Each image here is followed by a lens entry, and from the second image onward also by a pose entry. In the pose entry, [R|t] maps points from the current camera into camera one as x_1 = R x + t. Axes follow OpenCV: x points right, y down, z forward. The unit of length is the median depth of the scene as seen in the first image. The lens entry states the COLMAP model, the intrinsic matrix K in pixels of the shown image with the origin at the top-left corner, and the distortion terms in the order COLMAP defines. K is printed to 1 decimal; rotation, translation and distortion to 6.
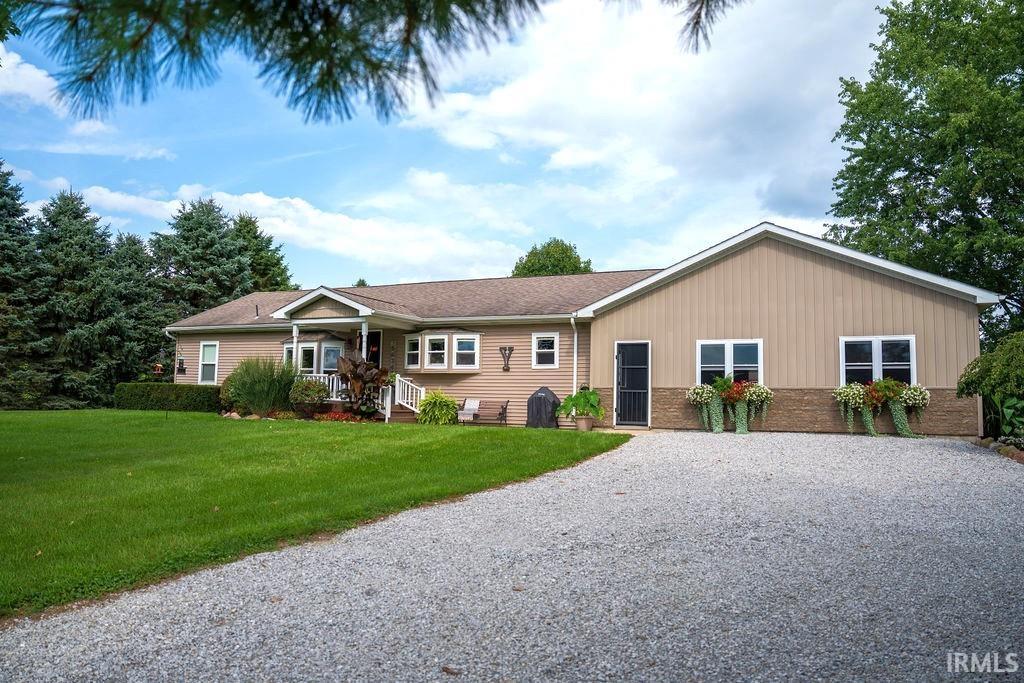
lens RADIAL K [[717.1, 0, 512.0], [0, 717.1, 341.5], [0, 0, 1]] dist [-0.004646, -0.001292]
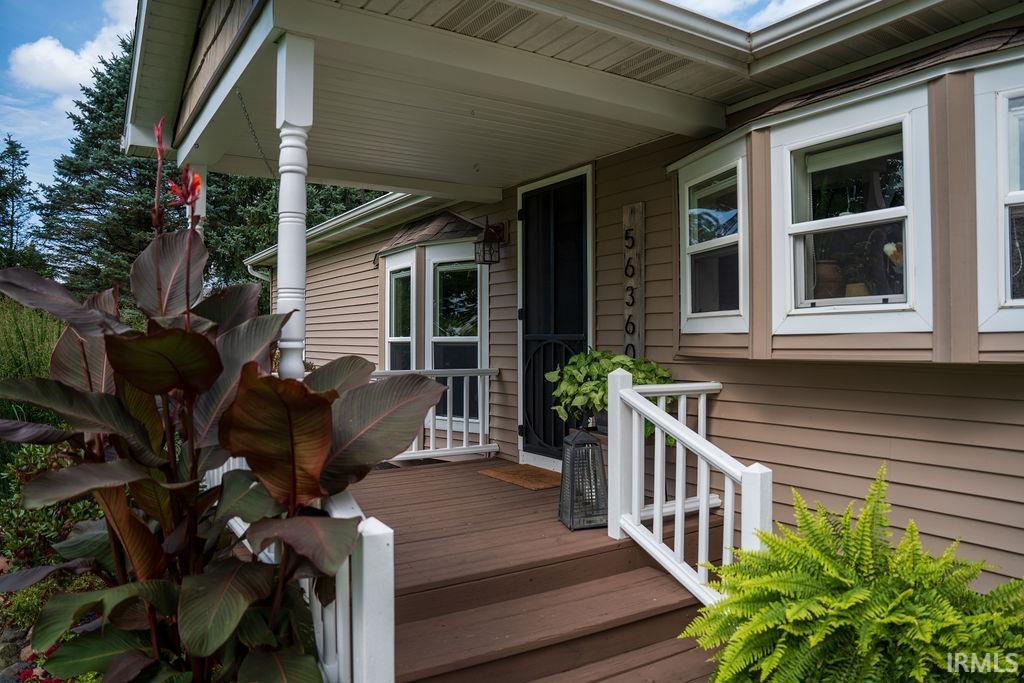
lens RADIAL K [[717.1, 0, 512.0], [0, 717.1, 341.5], [0, 0, 1]] dist [-0.004646, -0.001292]
pose [[0.822993, -0.017039, -0.567796, -0.076901], [0.050228, 0.997818, 0.042858, 0.029735], [0.565827, -0.063791, 0.822053, 0.826007]]
